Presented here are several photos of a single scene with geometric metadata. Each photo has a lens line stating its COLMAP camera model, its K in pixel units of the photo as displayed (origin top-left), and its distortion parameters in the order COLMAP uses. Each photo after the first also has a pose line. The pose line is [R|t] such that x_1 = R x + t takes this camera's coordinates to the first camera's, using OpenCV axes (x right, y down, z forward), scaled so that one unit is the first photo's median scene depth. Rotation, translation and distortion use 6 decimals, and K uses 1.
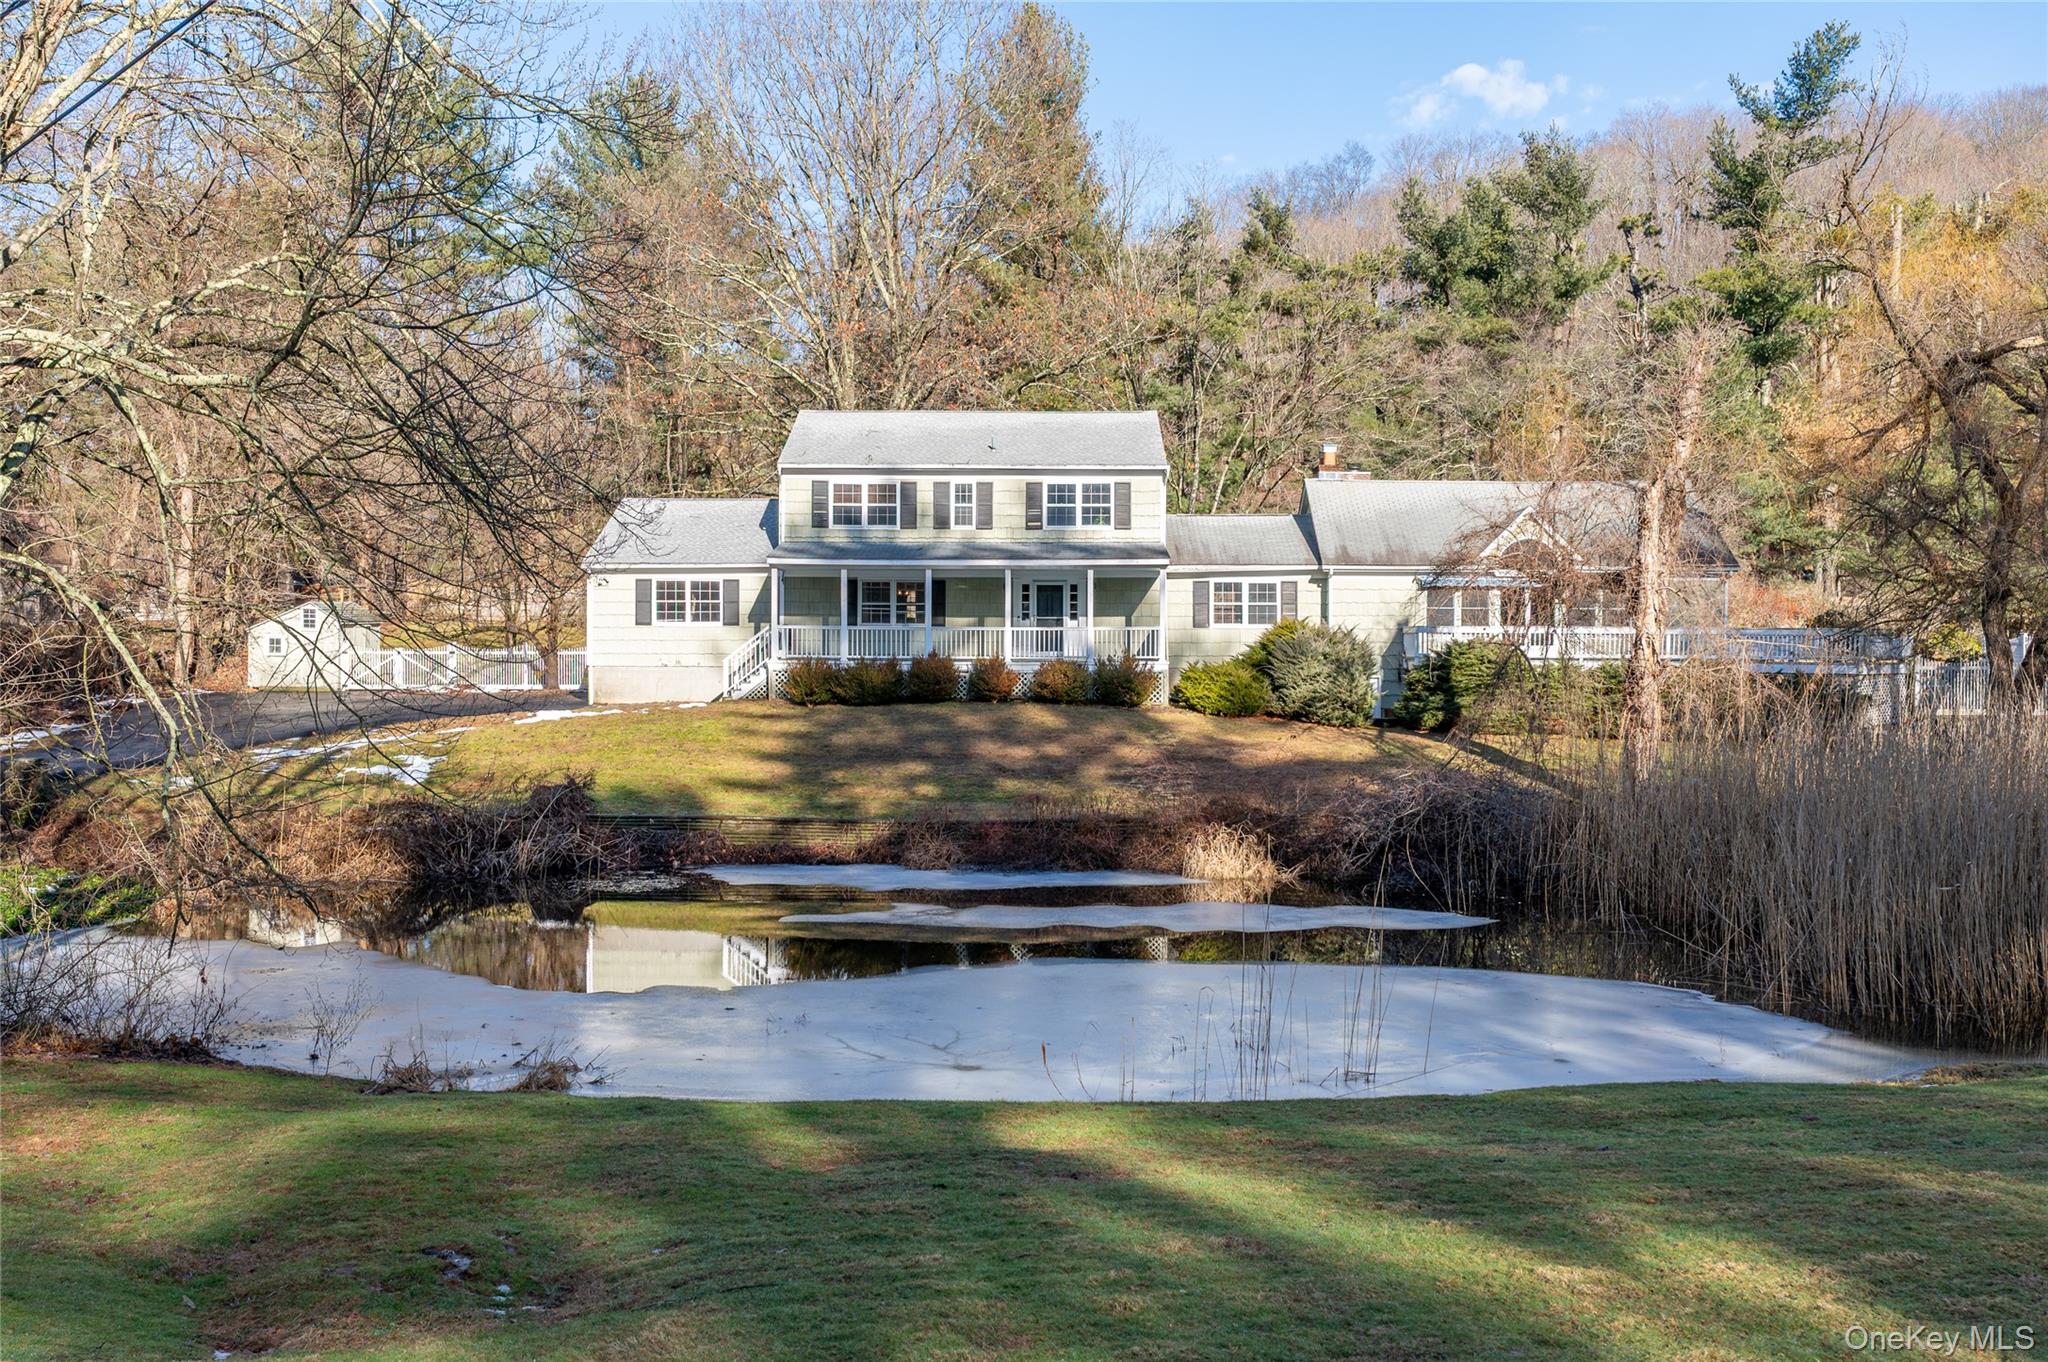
lens RADIAL K [[1937.4, 0, 1063.6], [0, 1937.4, 670.5], [0, 0, 1]] dist [-0.010425, 0.000000]
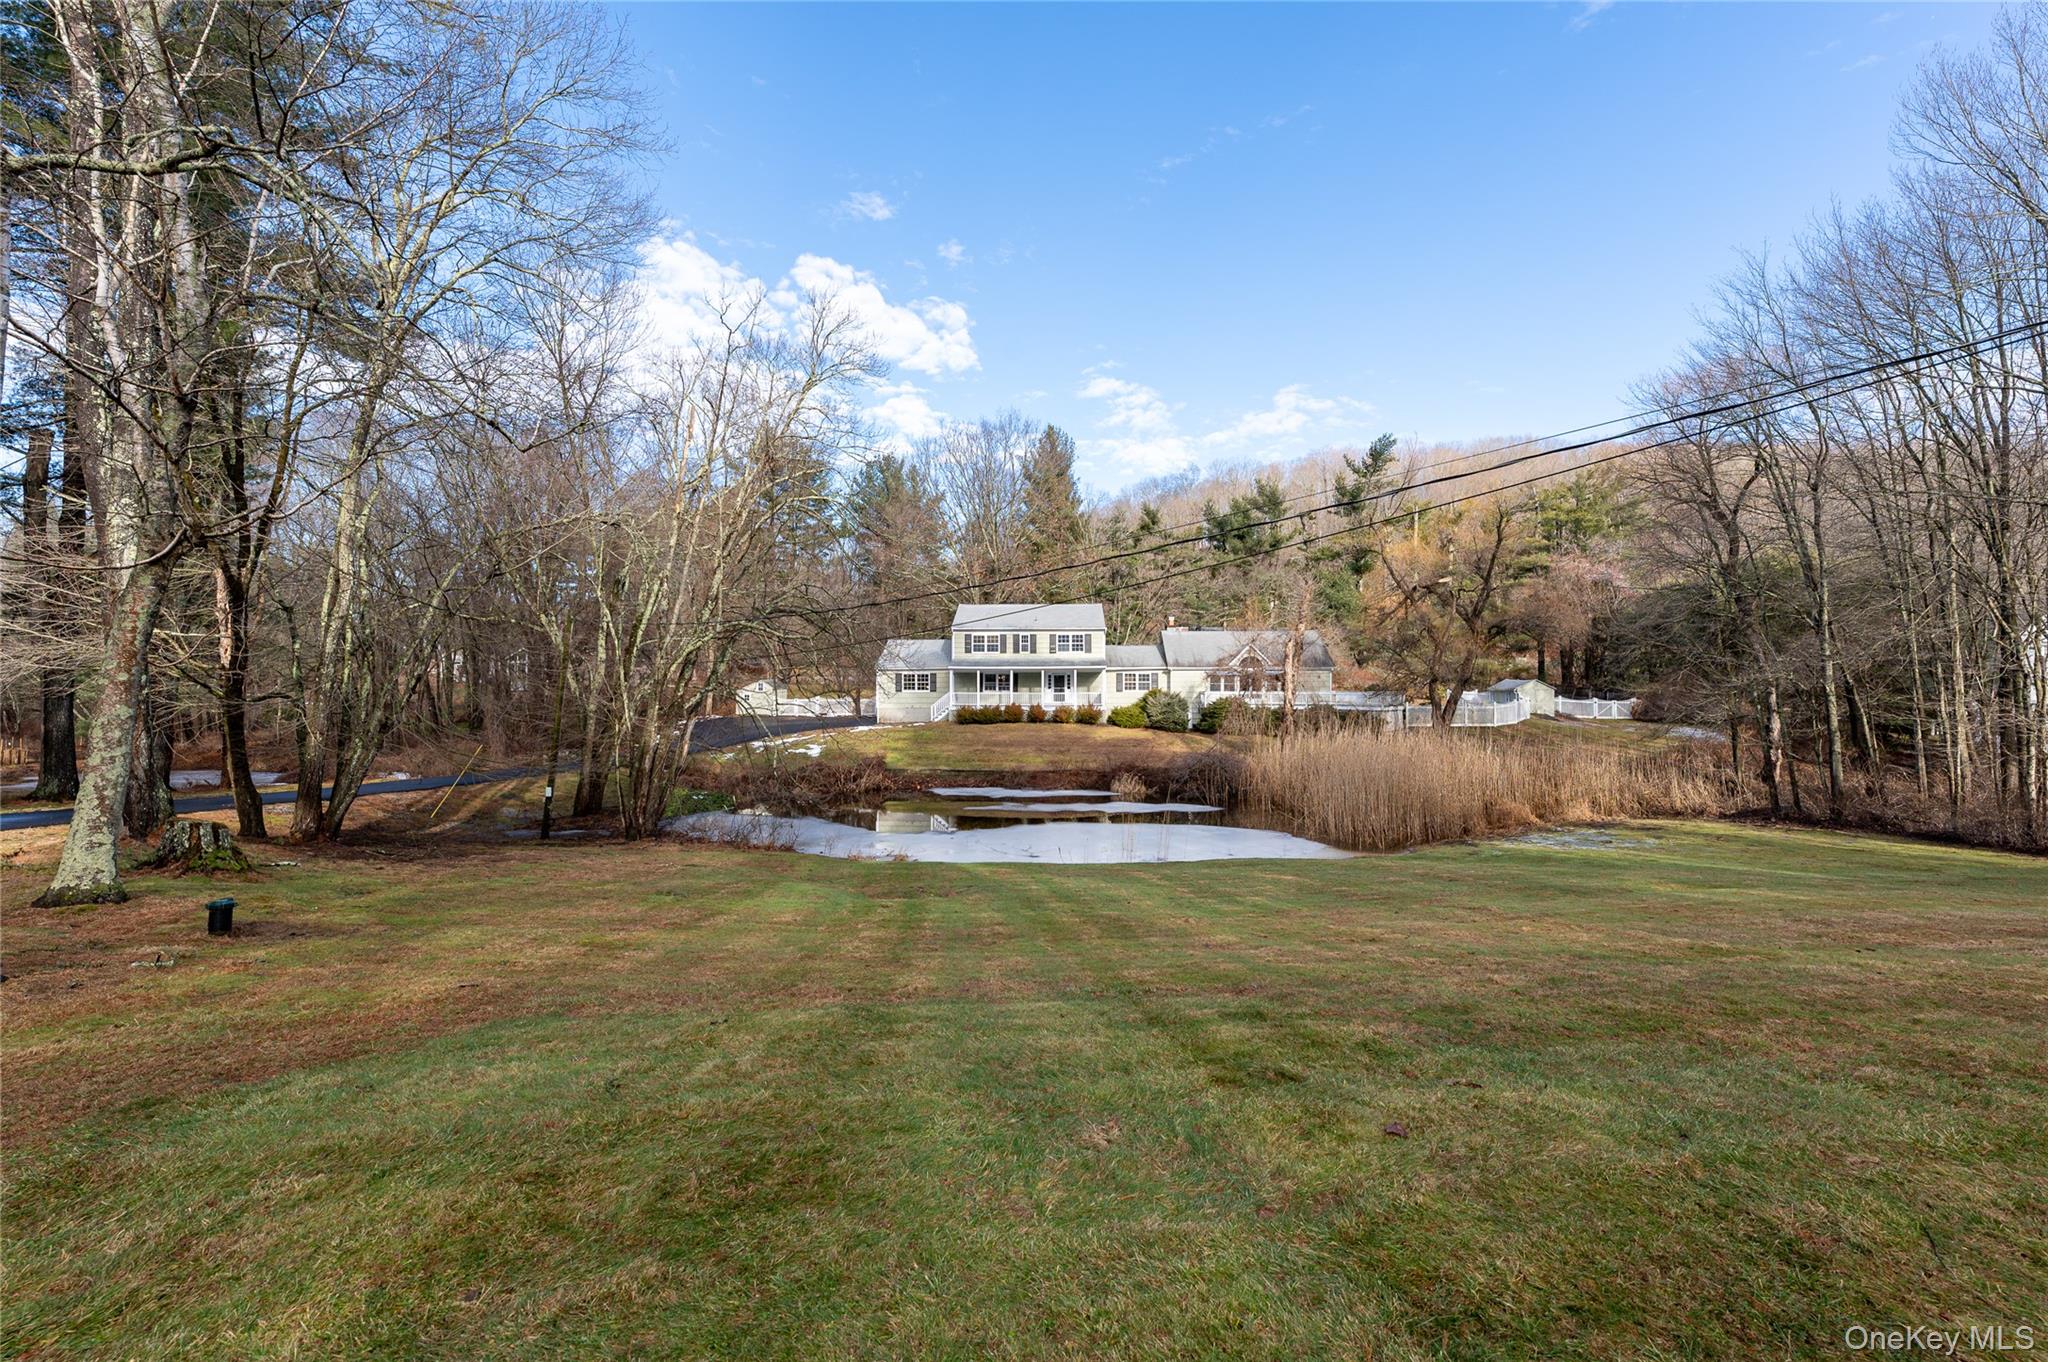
lens RADIAL K [[878.7, 0, 1036.9], [0, 878.7, 679.2], [0, 0, 1]] dist [0.000579, -0.000005]
pose [[0.999500, -0.004842, -0.031257, -0.000439], [0.004270, 0.999823, -0.018347, -0.017675], [0.031341, 0.018204, 0.999343, -0.140911]]
